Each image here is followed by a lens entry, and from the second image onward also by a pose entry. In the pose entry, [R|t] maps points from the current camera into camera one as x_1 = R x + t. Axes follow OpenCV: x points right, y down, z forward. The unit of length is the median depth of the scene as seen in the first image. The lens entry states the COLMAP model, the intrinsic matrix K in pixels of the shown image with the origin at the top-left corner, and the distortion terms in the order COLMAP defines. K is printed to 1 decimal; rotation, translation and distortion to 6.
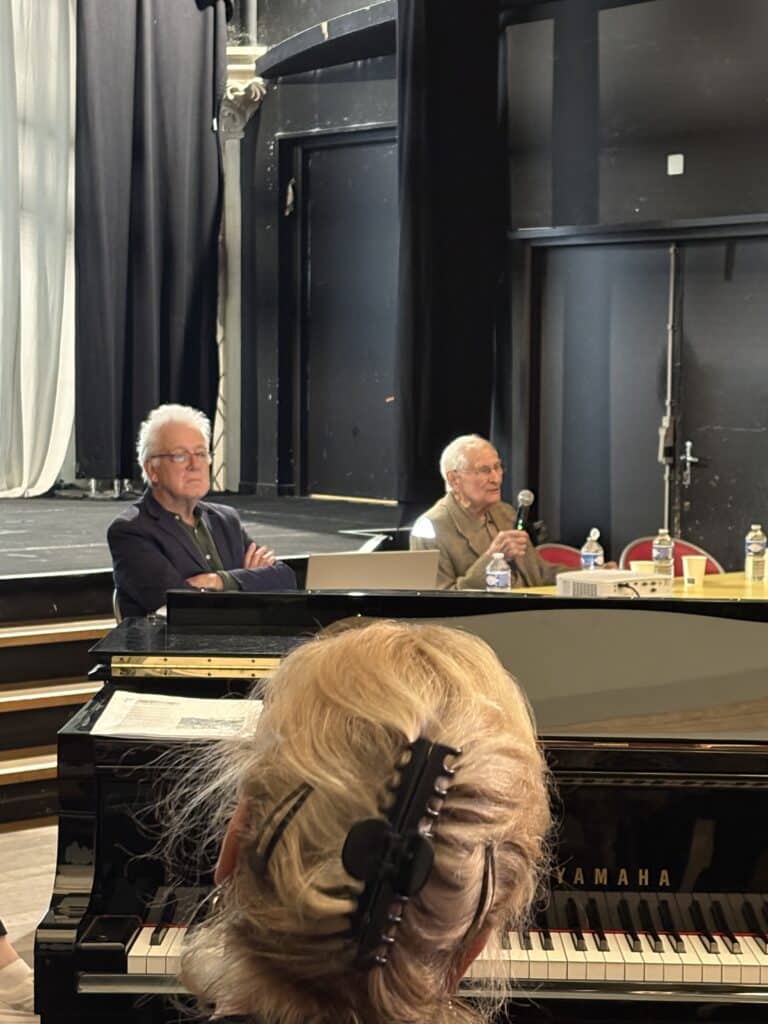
lens RADIAL K [[2246.3, 0, 383.3], [0, 2246.3, 511.4], [0, 0, 1]] dist [0.271323, 0.000000]
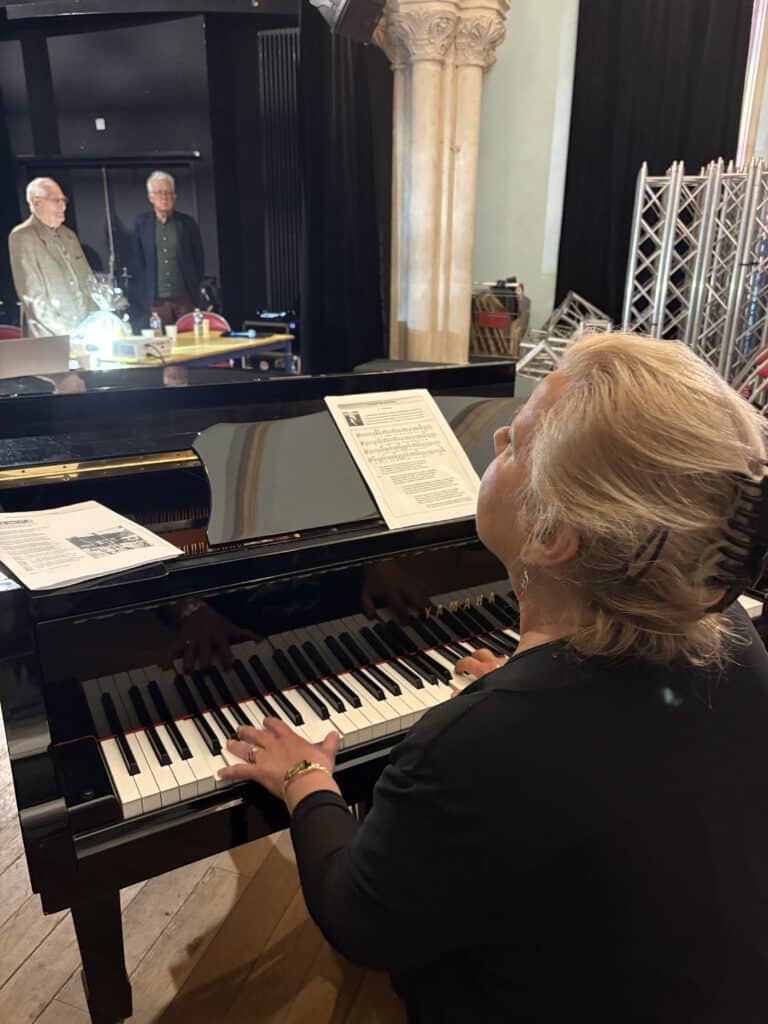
lens RADIAL K [[778.1, 0, 381.7], [0, 778.1, 529.4], [0, 0, 1]] dist [0.022546, -0.036341]
pose [[0.864538, -0.172413, 0.472068, -0.045759], [0.028987, 0.954855, 0.295654, -0.005632], [-0.501731, -0.241921, 0.830506, 0.203451]]
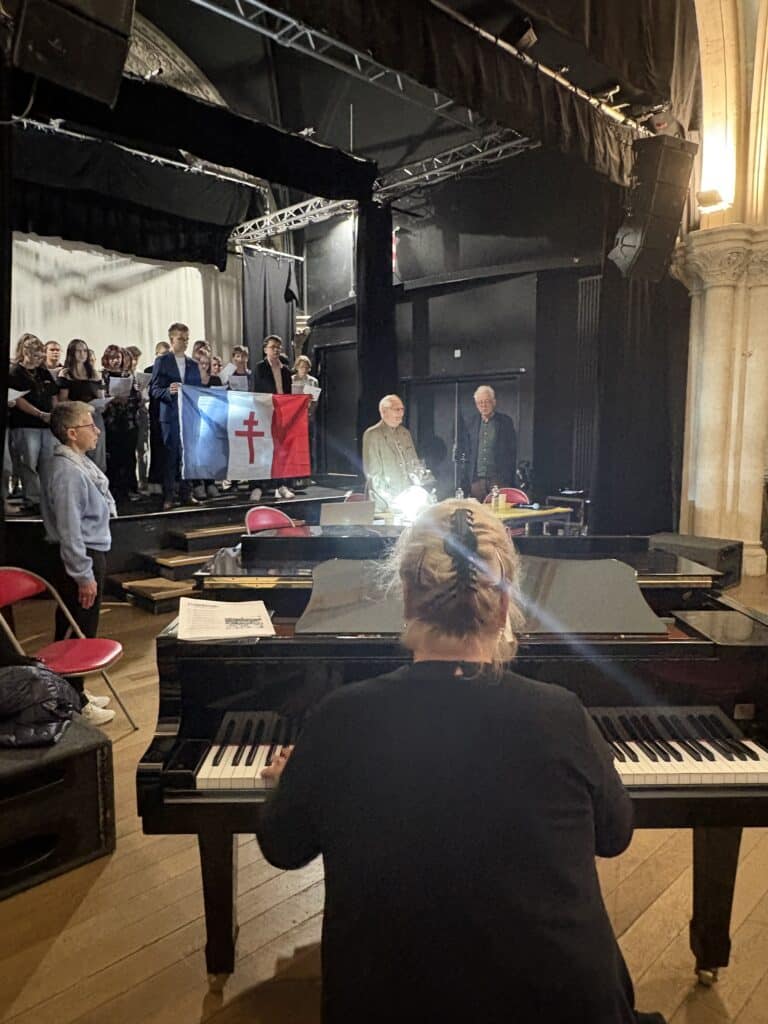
lens RADIAL K [[689.9, 0, 378.6], [0, 689.9, 517.2], [0, 0, 1]] dist [-0.011879, -0.001610]
pose [[0.999330, -0.014665, 0.033546, 0.001532], [0.012581, 0.998025, 0.061537, -0.006264], [-0.034383, -0.061074, 0.997541, 0.152420]]
